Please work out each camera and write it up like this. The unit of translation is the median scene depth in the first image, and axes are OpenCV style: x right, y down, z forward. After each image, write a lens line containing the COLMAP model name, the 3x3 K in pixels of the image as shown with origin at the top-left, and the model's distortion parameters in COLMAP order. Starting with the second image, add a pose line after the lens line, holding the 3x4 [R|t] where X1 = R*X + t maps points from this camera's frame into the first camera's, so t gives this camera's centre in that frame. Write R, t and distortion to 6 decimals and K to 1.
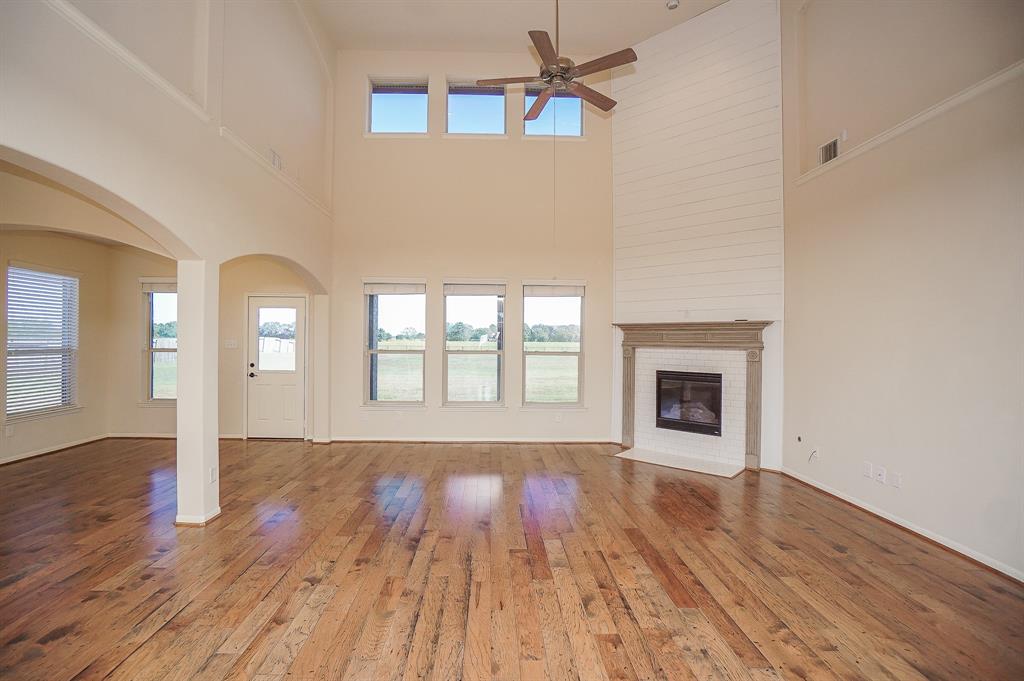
lens RADIAL K [[456.2, 0, 506.9], [0, 456.2, 337.2], [0, 0, 1]] dist [-0.060178, 0.023045]
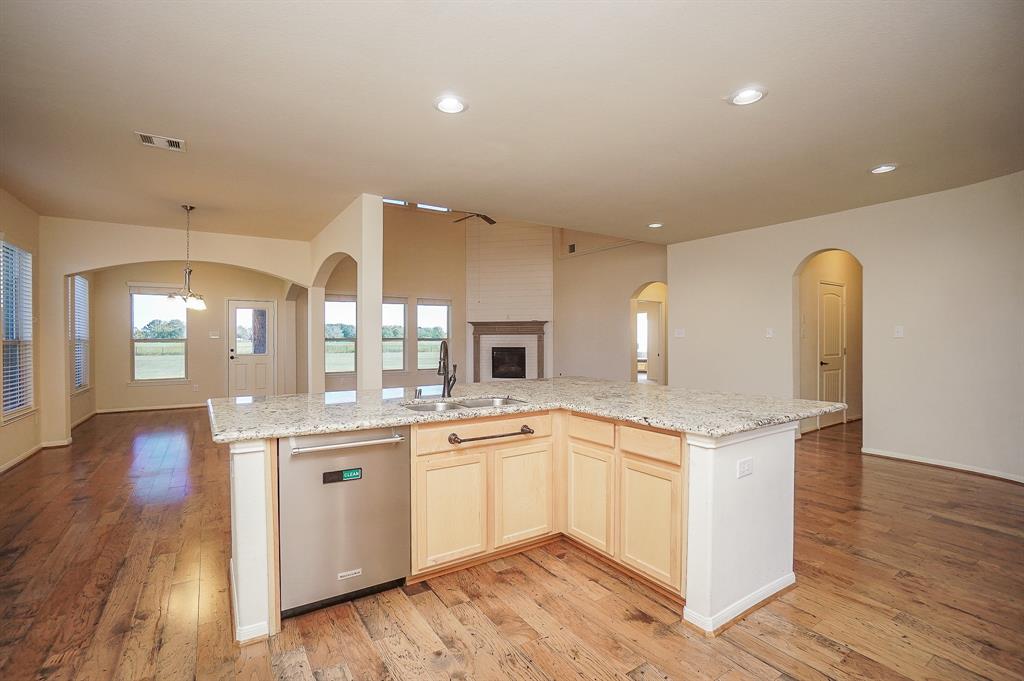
lens RADIAL K [[456.2, 0, 506.9], [0, 456.2, 337.2], [0, 0, 1]] dist [-0.060178, 0.023045]
pose [[0.857269, -0.010222, 0.514767, -0.794707], [0.008013, 0.999947, 0.006510, 0.028667], [-0.514806, -0.001456, 0.857305, -0.870775]]
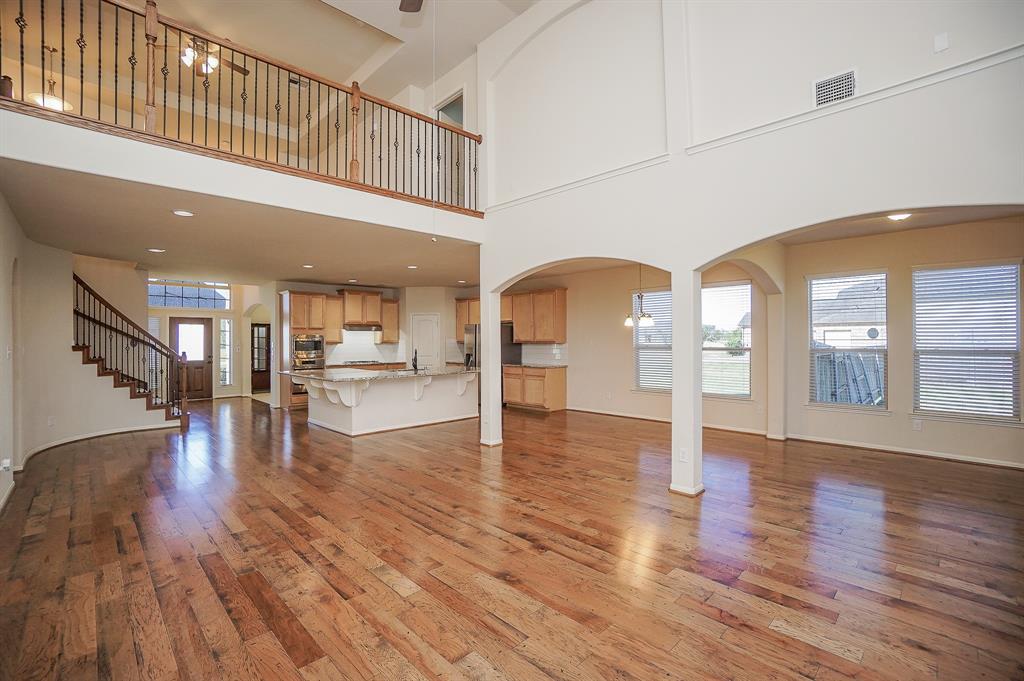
lens RADIAL K [[456.2, 0, 506.9], [0, 456.2, 337.2], [0, 0, 1]] dist [-0.060178, 0.023045]
pose [[-0.744258, -0.008314, -0.667841, 0.372345], [0.000673, 0.999913, -0.013198, 0.013585], [0.667892, -0.010272, -0.744187, 1.260210]]
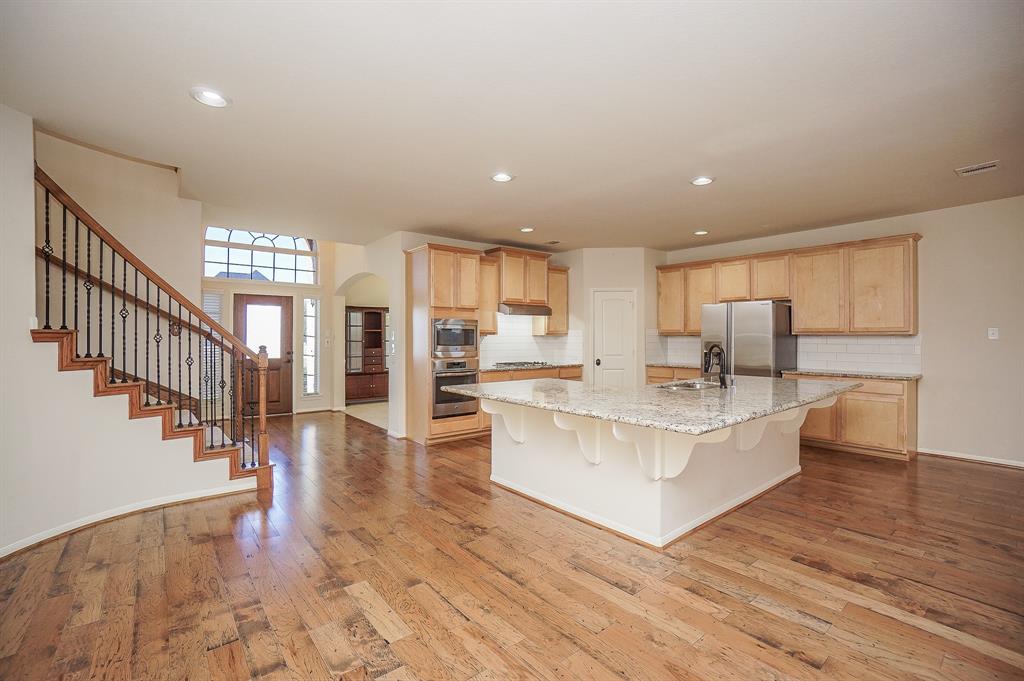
lens RADIAL K [[456.2, 0, 506.9], [0, 456.2, 337.2], [0, 0, 1]] dist [-0.060178, 0.023045]
pose [[-0.805354, -0.008285, -0.592737, 0.294358], [-0.006772, 0.999966, -0.004776, 0.030518], [0.592756, 0.000167, -0.805382, 0.179774]]
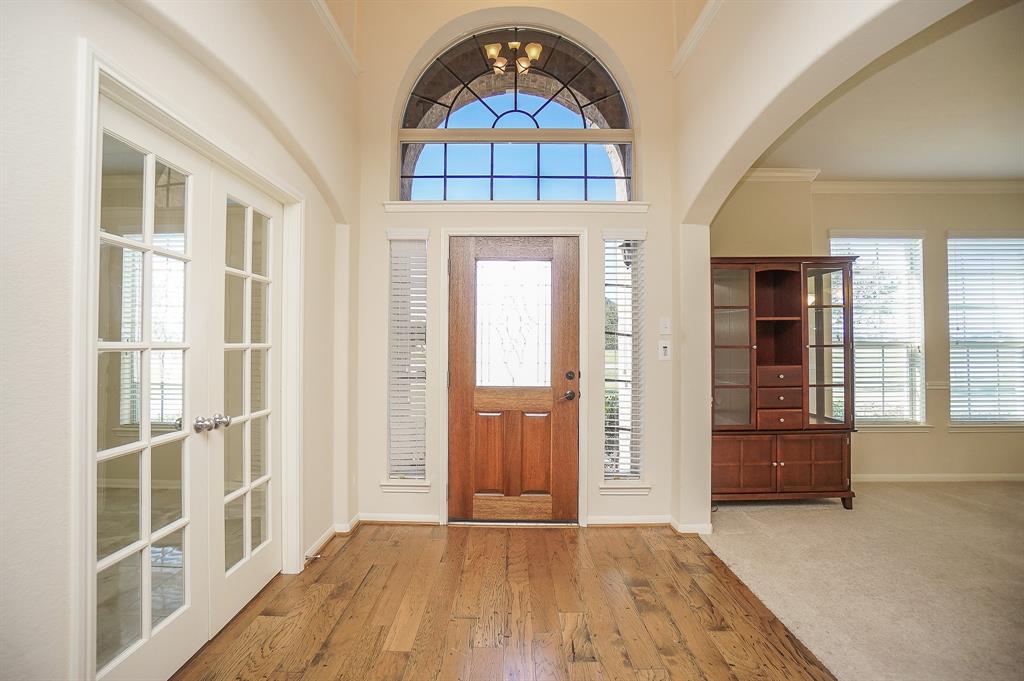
lens RADIAL K [[456.2, 0, 506.9], [0, 456.2, 337.2], [0, 0, 1]] dist [-0.060178, 0.023045]
pose [[-0.999042, -0.008481, 0.042941, 0.007614], [-0.009090, 0.999861, -0.014010, 0.039713], [-0.042816, -0.014387, -0.998979, -1.013592]]
